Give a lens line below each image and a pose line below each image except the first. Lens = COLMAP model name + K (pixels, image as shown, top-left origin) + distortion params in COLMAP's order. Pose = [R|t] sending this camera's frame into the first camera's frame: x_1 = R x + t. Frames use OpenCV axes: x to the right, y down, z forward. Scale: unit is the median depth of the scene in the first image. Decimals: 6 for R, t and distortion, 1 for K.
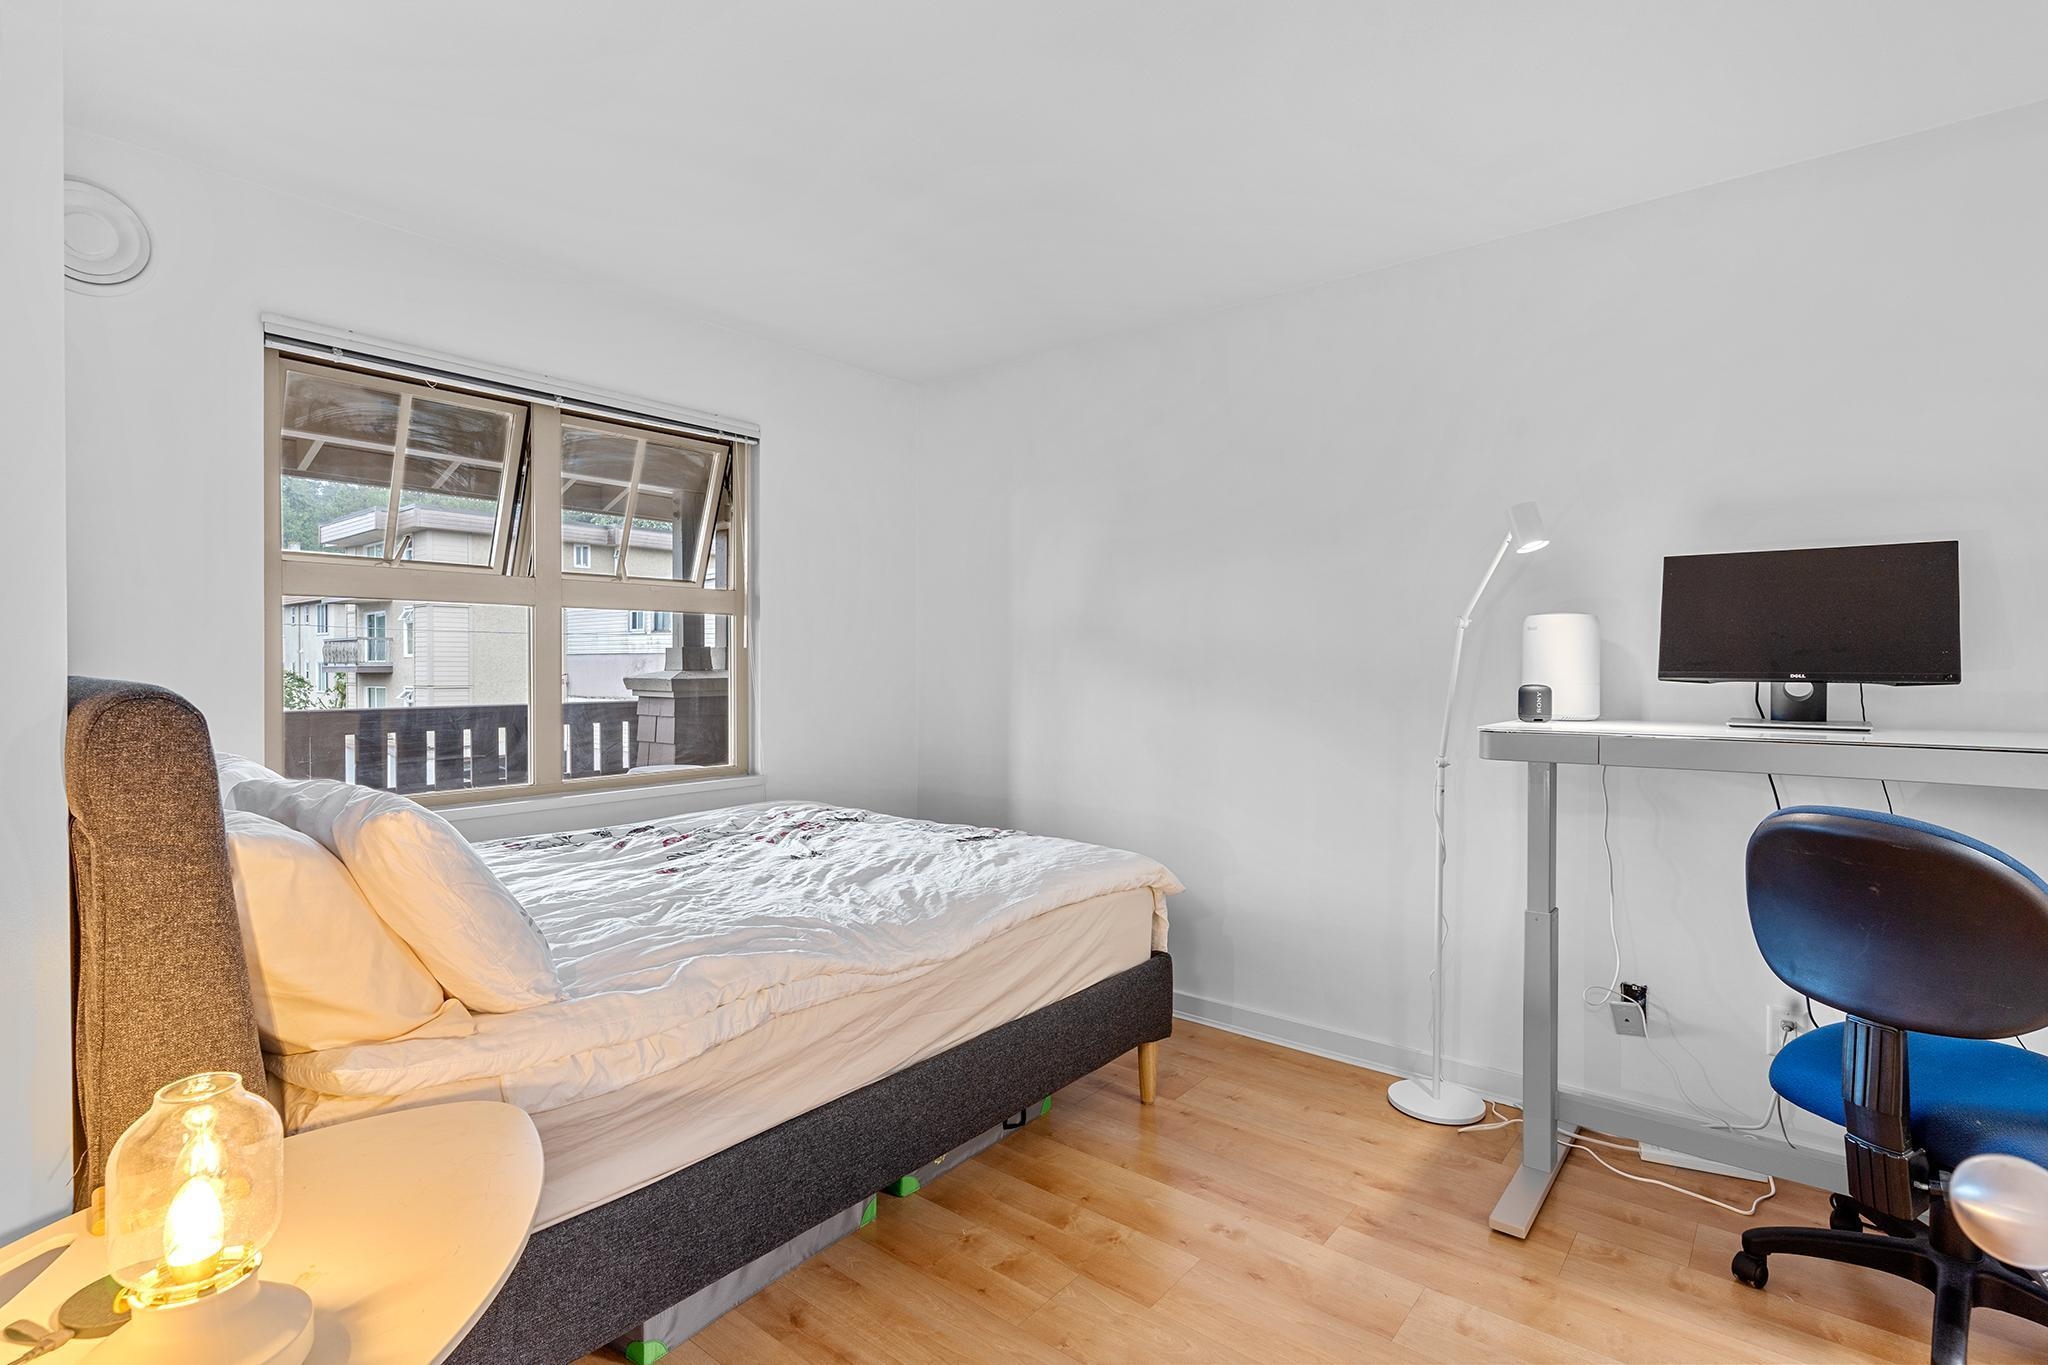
lens RADIAL K [[979.2, 0, 1039.3], [0, 979.2, 679.2], [0, 0, 1]] dist [-0.001978, 0.000390]
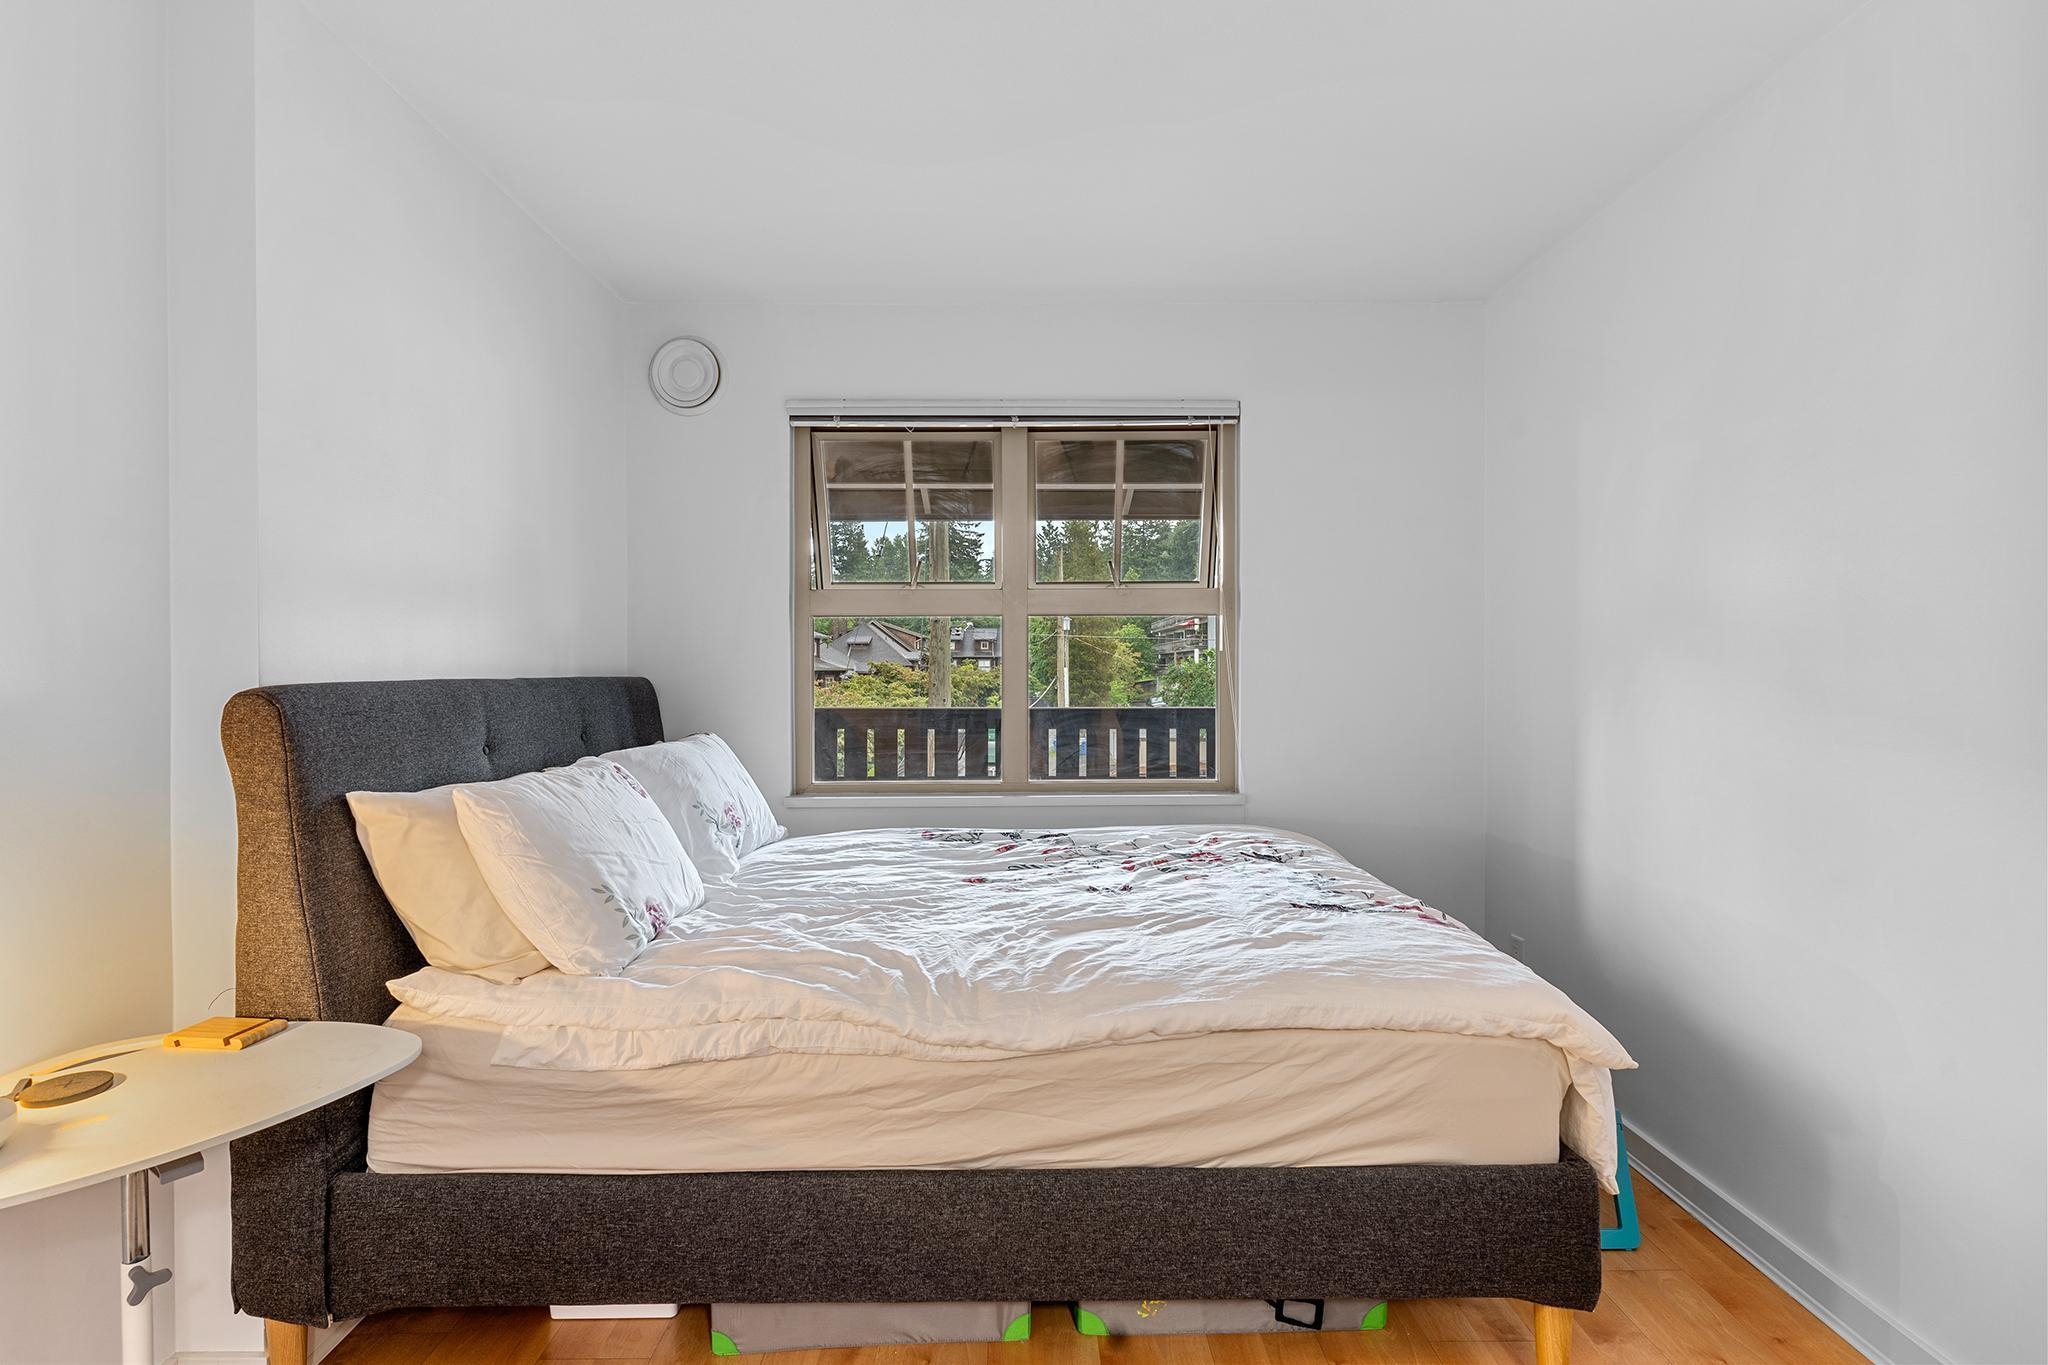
lens RADIAL K [[979.2, 0, 1028.6], [0, 979.2, 685.7], [0, 0, 1]] dist [-0.001978, 0.000390]
pose [[0.629956, 0.008144, -0.776588, 0.517562], [-0.007978, 0.999960, 0.004015, -0.003998], [0.776590, 0.003666, 0.629996, 0.528343]]
